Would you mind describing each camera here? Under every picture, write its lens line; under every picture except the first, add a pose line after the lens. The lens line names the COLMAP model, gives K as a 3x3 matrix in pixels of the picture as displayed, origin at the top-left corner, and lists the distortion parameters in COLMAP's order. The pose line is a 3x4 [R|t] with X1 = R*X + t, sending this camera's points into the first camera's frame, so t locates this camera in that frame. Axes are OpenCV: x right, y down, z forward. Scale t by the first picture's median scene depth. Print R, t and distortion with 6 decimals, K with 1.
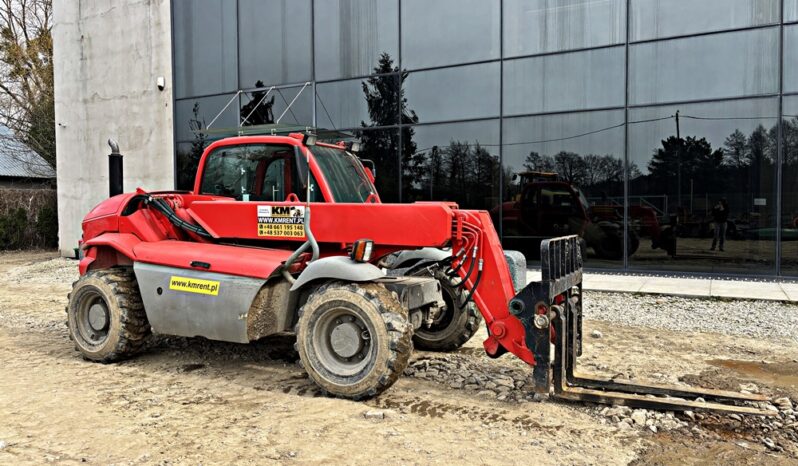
lens RADIAL K [[603.0, 0, 397.5], [0, 603.0, 229.2], [0, 0, 1]] dist [0.041571, -0.045918]
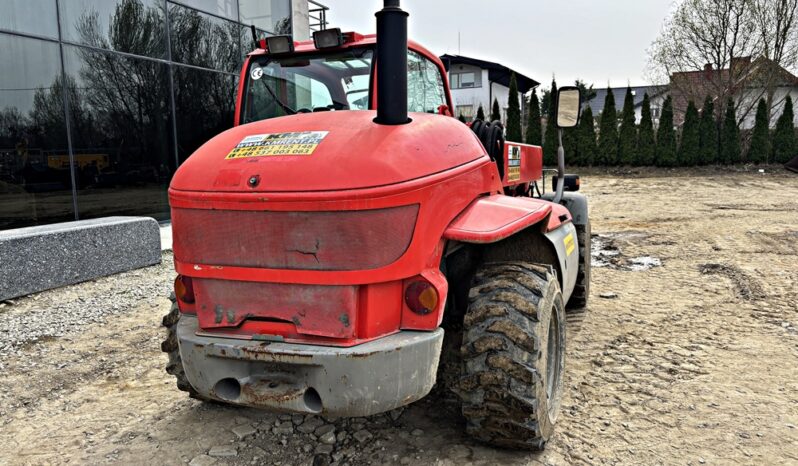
lens RADIAL K [[603.0, 0, 400.1], [0, 603.0, 232.3], [0, 0, 1]] dist [0.041571, -0.045918]
pose [[-0.110750, -0.117298, 0.986902, -1.059510], [0.058220, 0.990540, 0.124264, -0.033274], [-0.992142, 0.071219, -0.102873, 1.259323]]
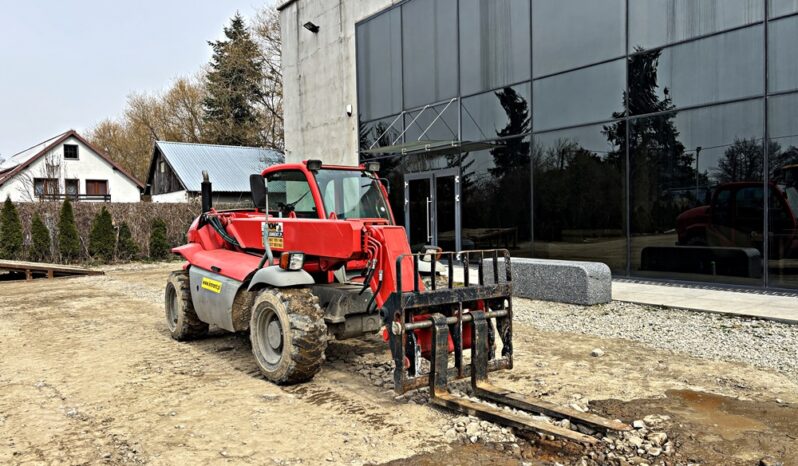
lens RADIAL K [[603.0, 0, 395.8], [0, 603.0, 240.1], [0, 0, 1]] dist [0.041571, -0.045918]
pose [[0.900596, 0.005237, -0.434626, 0.556997], [-0.000948, 0.999949, 0.010086, -0.015068], [0.434657, -0.008671, 0.900554, 0.013143]]
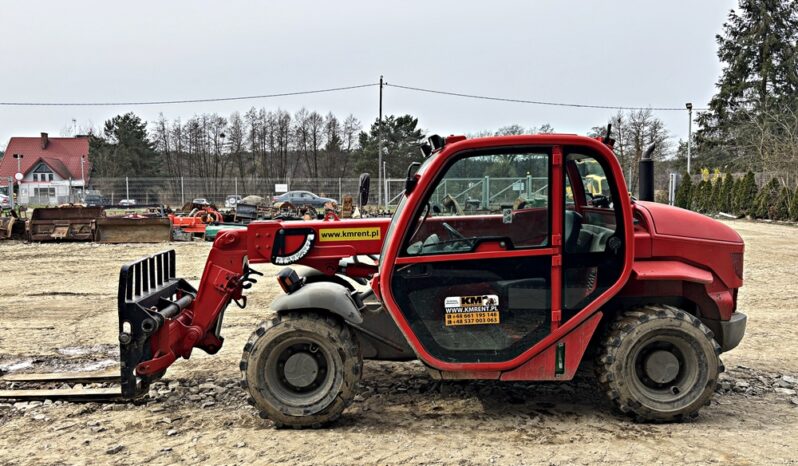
lens RADIAL K [[603.0, 0, 394.6], [0, 603.0, 226.5], [0, 0, 1]] dist [0.041571, -0.045918]
pose [[-0.873605, 0.046431, -0.484415, 0.371163], [-0.001534, 0.995170, 0.098153, -0.136213], [0.486633, 0.086490, -0.869315, 1.945585]]
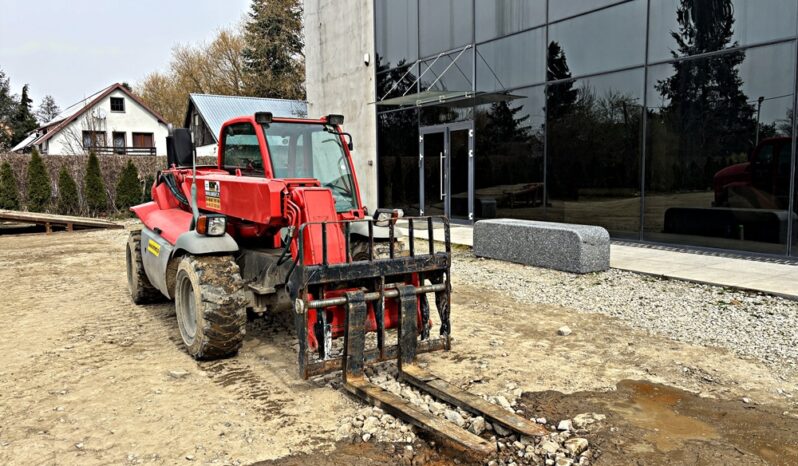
lens RADIAL K [[603.0, 0, 404.5], [0, 603.0, 234.2], [0, 0, 1]] dist [0.041571, -0.045918]
pose [[0.866267, 0.046146, -0.497446, 0.671495], [-0.008903, 0.996993, 0.076982, -0.029910], [0.499502, -0.062258, 0.864073, 0.203474]]
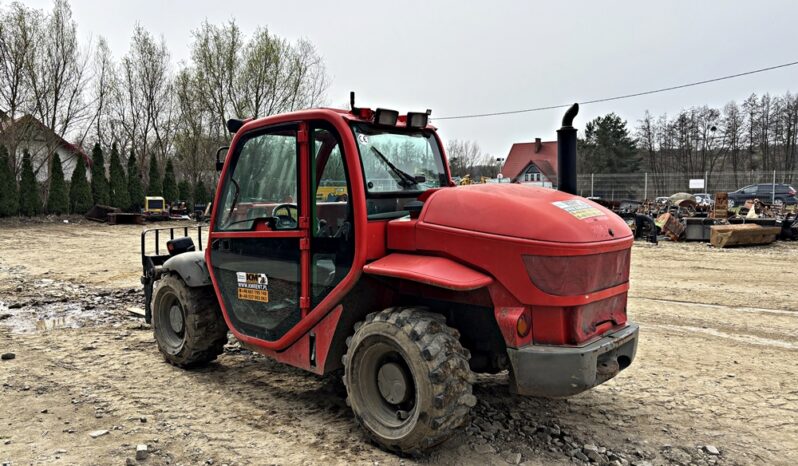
lens RADIAL K [[603.0, 0, 400.9], [0, 603.0, 234.4], [0, 0, 1]] dist [0.041571, -0.045918]
pose [[-0.961839, -0.003825, 0.273589, -0.569463], [0.025251, 0.994394, 0.102678, -0.097487], [-0.272448, 0.105668, -0.956351, 2.047456]]
